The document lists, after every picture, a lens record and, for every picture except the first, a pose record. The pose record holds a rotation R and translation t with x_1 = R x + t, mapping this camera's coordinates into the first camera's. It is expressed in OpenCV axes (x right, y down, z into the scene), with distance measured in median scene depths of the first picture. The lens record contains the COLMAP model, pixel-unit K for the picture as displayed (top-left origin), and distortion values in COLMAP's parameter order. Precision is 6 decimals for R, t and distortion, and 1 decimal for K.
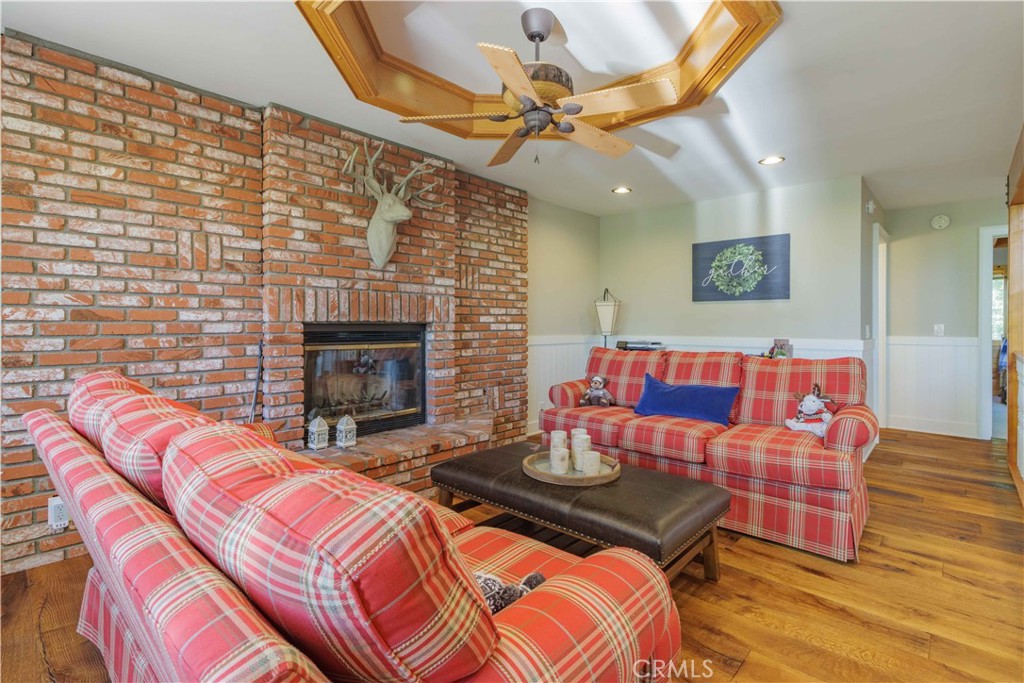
lens RADIAL K [[472.4, 0, 513.8], [0, 472.4, 331.5], [0, 0, 1]] dist [0.001448, 0.001083]
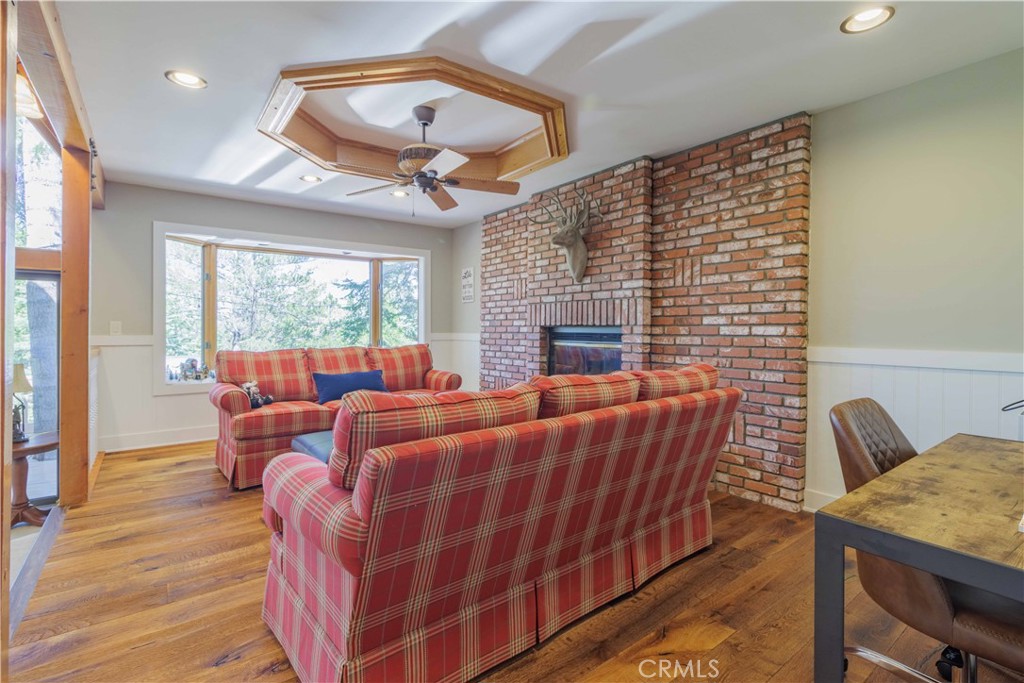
lens RADIAL K [[472.4, 0, 513.1], [0, 472.4, 336.5], [0, 0, 1]] dist [0.001448, 0.001083]
pose [[-0.155030, 0.013792, -0.987813, 0.796655], [-0.018425, 0.999688, 0.016849, -0.006998], [0.987738, 0.020812, -0.154727, 0.829053]]
